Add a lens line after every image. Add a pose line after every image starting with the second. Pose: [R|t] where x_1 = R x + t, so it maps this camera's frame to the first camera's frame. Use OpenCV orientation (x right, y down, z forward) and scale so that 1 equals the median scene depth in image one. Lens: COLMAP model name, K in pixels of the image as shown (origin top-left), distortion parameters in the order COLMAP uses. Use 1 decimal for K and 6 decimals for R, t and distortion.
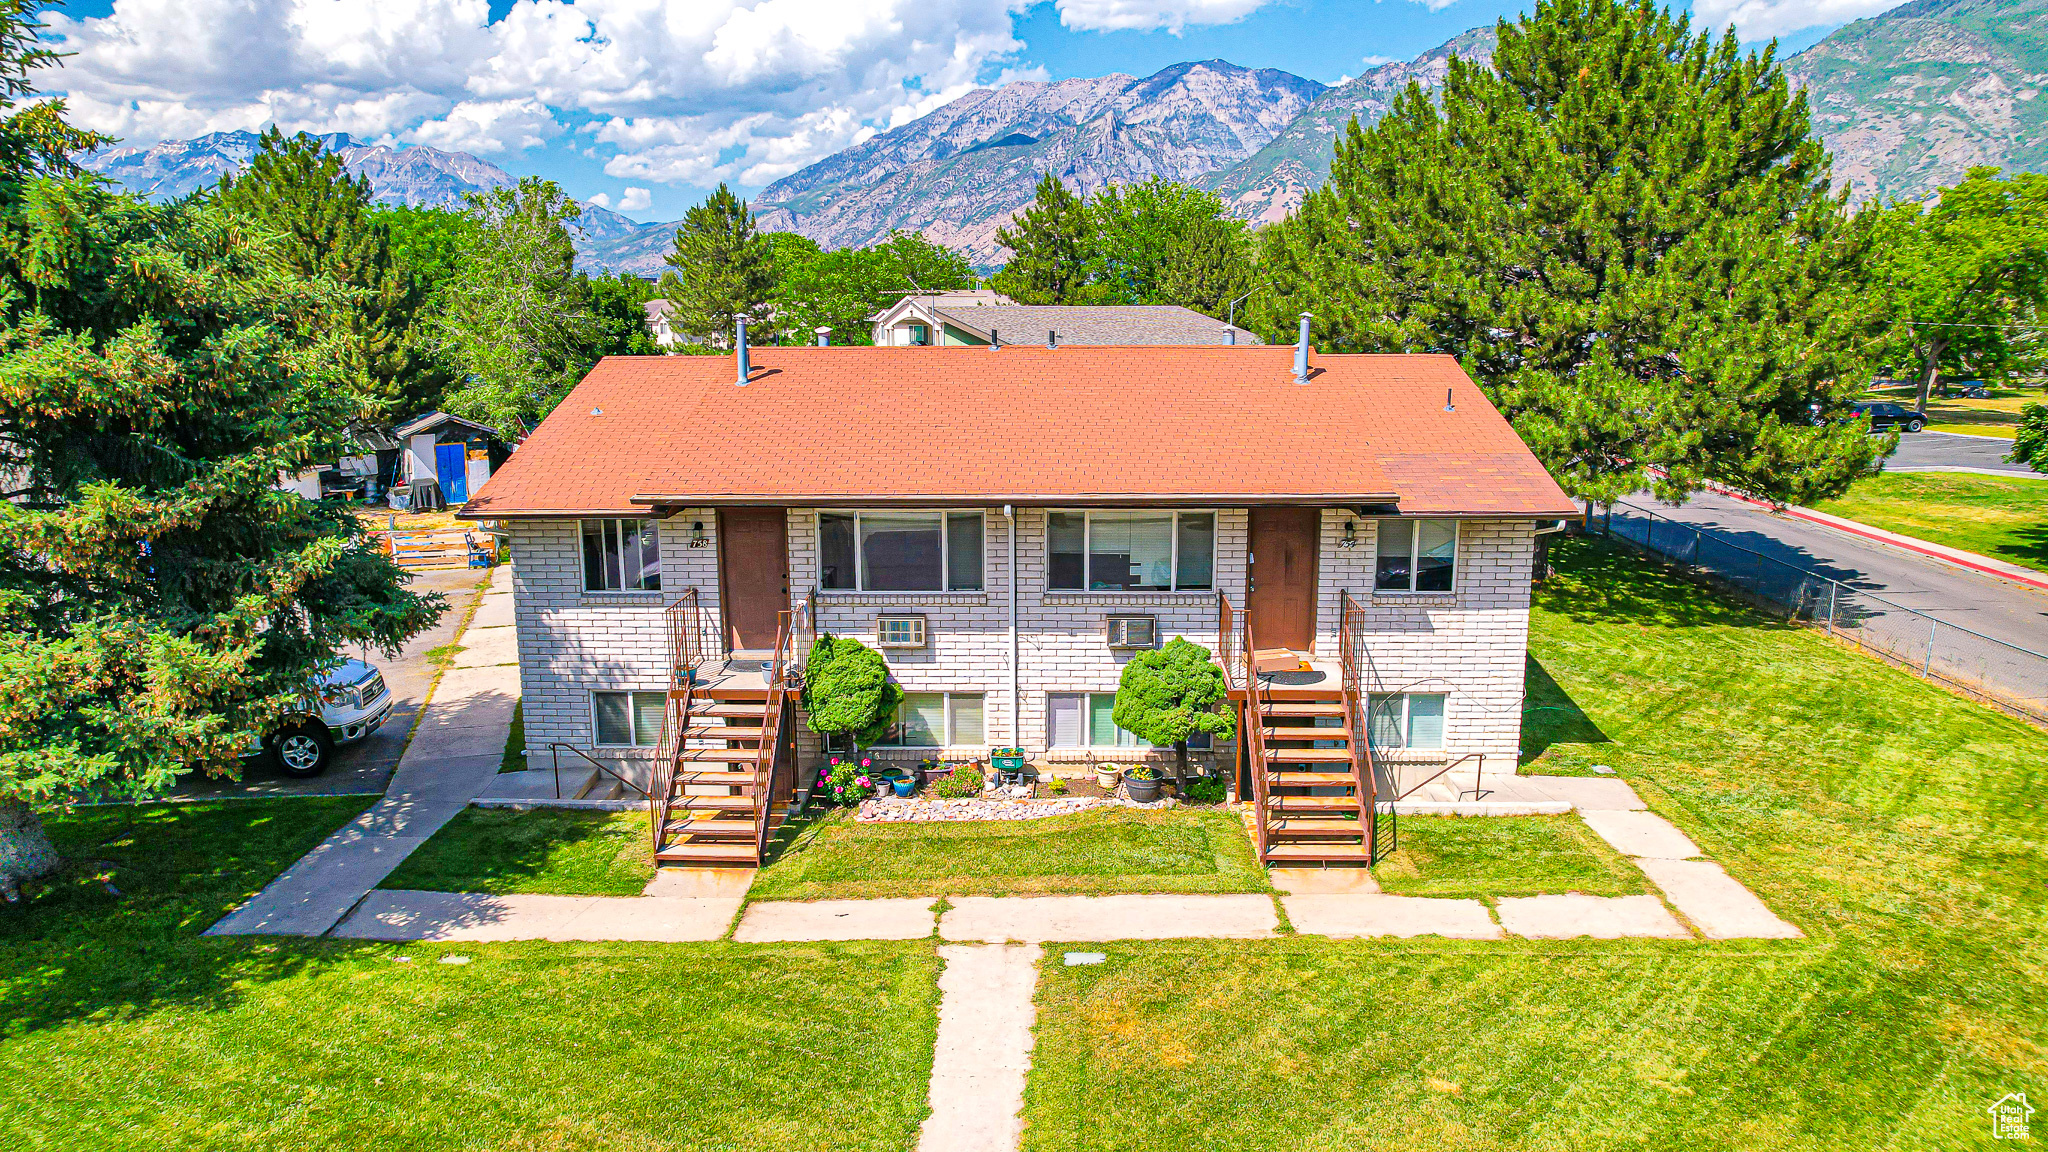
lens RADIAL K [[1311.8, 0, 1028.2], [0, 1311.8, 580.2], [0, 0, 1]] dist [-0.078529, 0.068526]
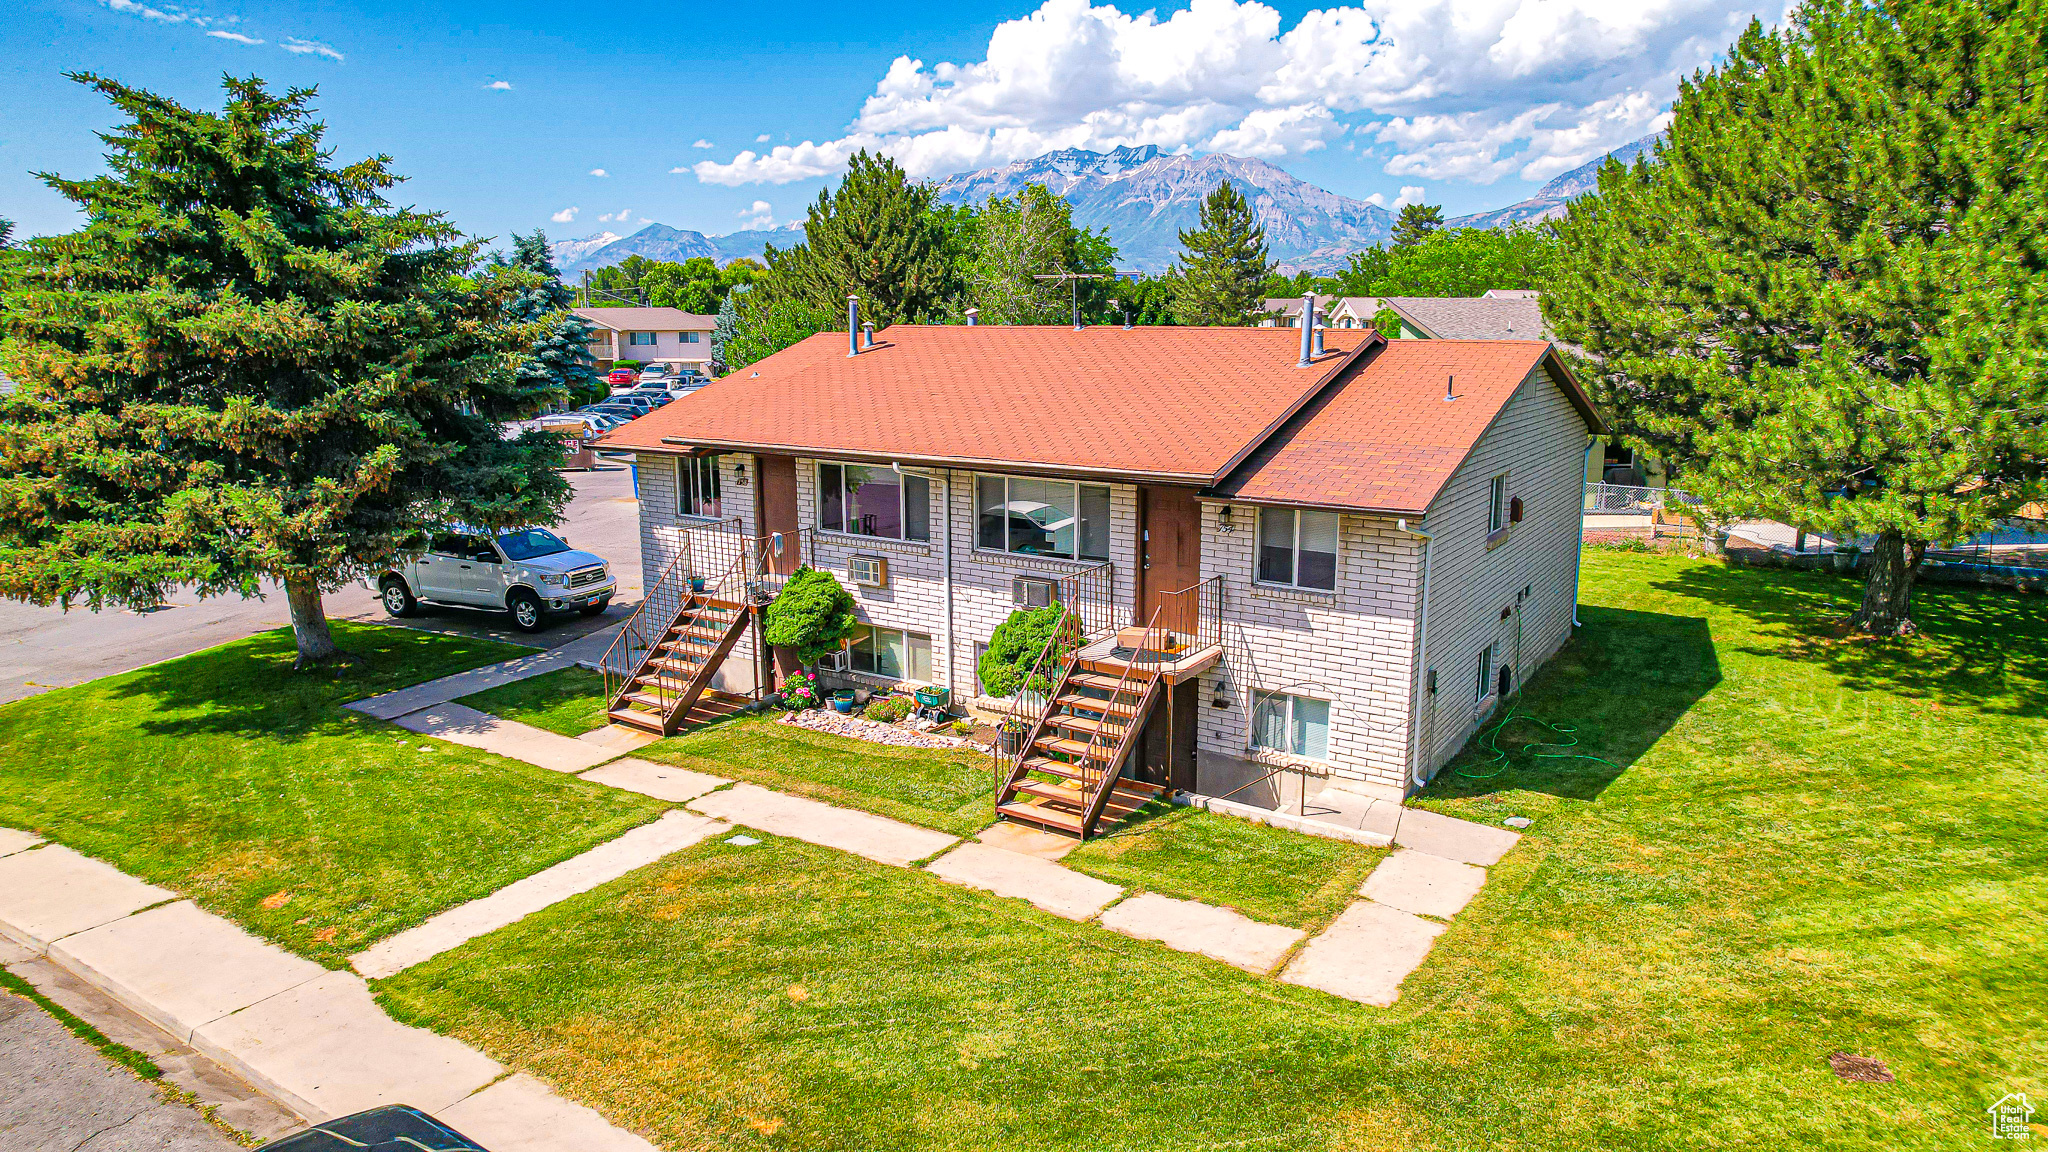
lens RADIAL K [[1311.8, 0, 1028.2], [0, 1311.8, 580.2], [0, 0, 1]] dist [-0.078529, 0.068526]
pose [[0.845611, 0.109705, -0.522405, 0.624022], [-0.109126, 0.993513, 0.031997, -0.004920], [0.522526, 0.029951, 0.852097, 0.099208]]
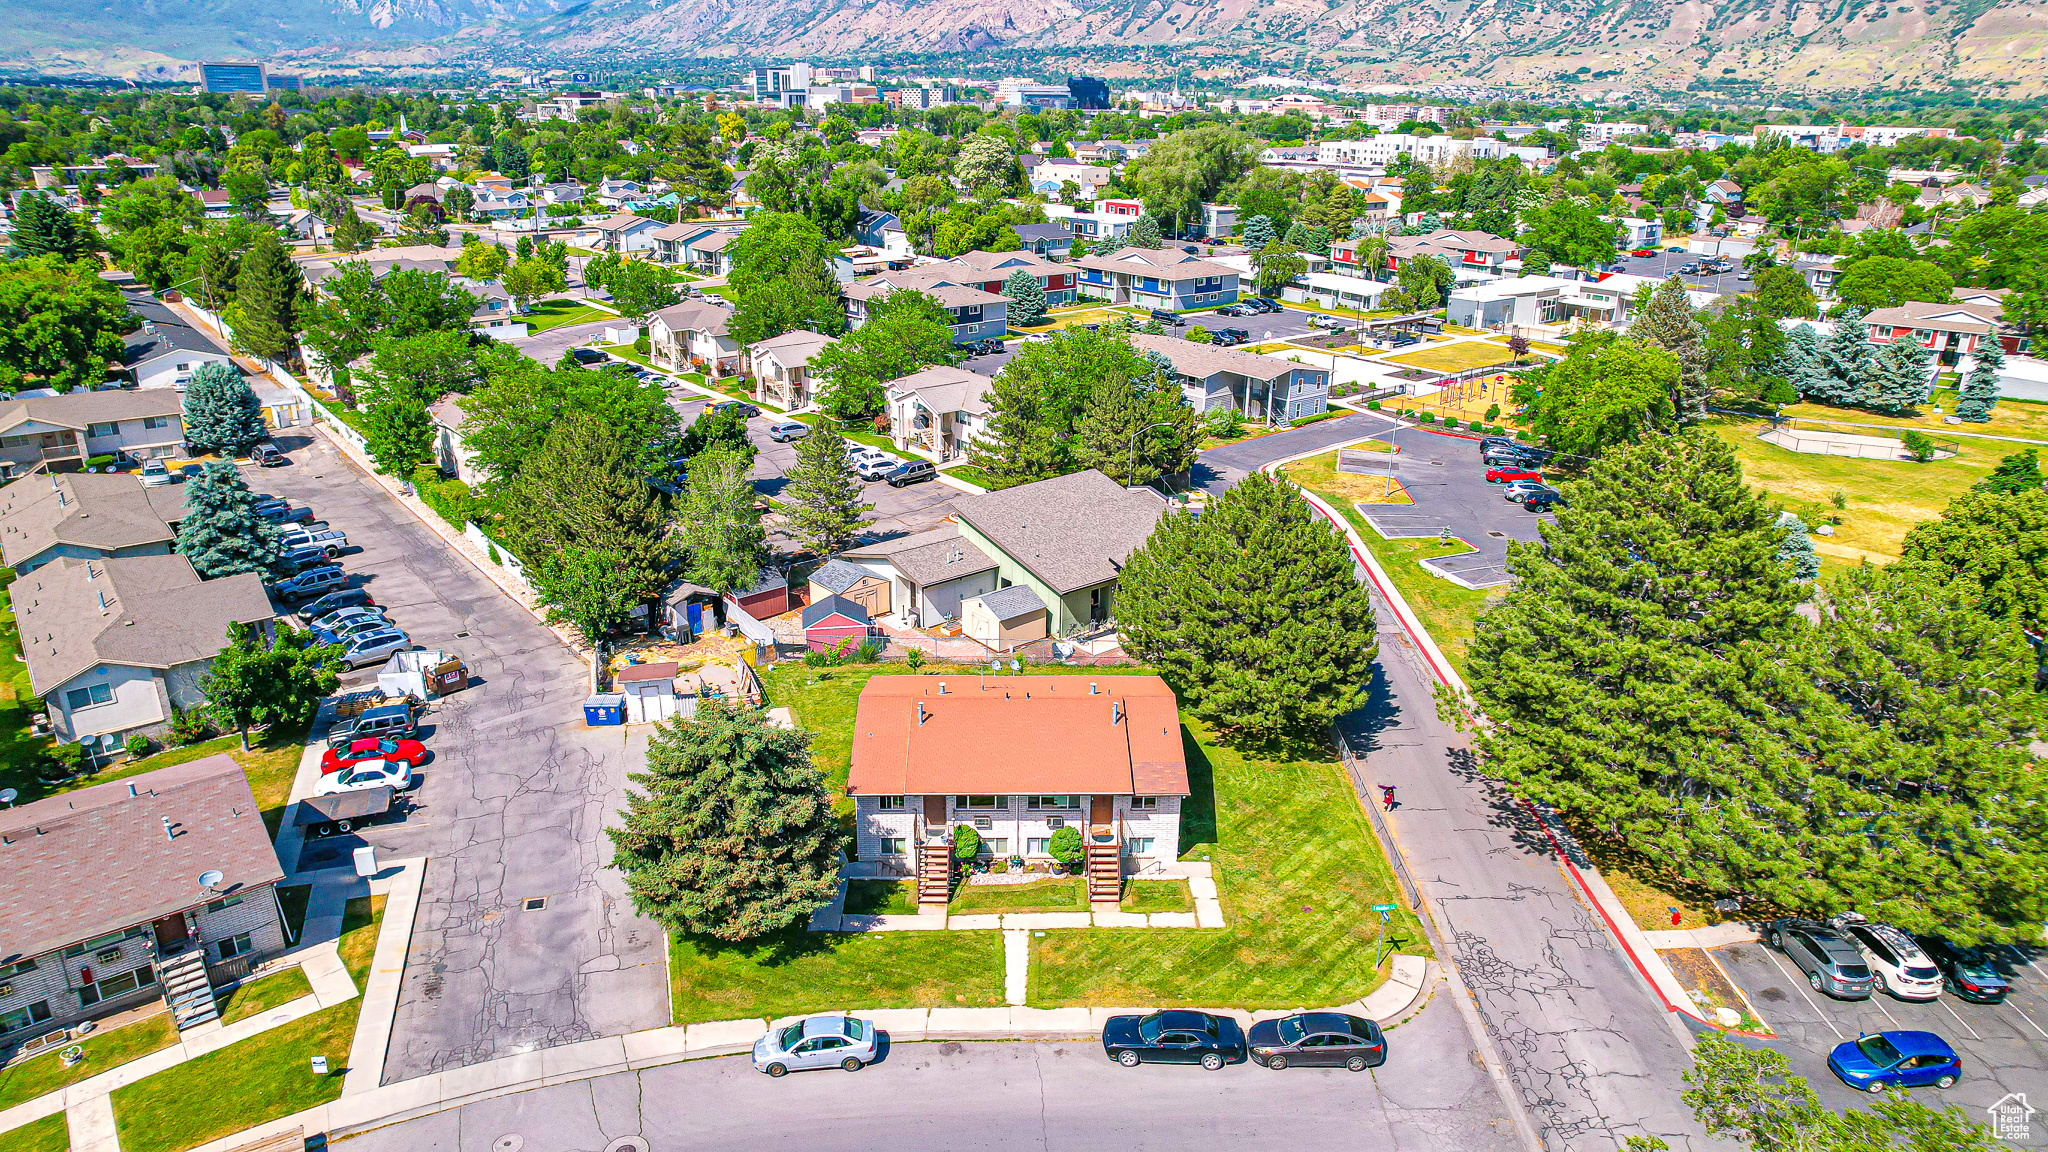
lens RADIAL K [[1311.8, 0, 1028.2], [0, 1311.8, 580.2], [0, 0, 1]] dist [-0.078529, 0.068526]
pose [[0.999216, -0.002589, 0.039515, -0.108959], [-0.003530, 0.988064, 0.154006, -1.032031], [-0.039442, -0.154025, 0.987279, -2.050542]]
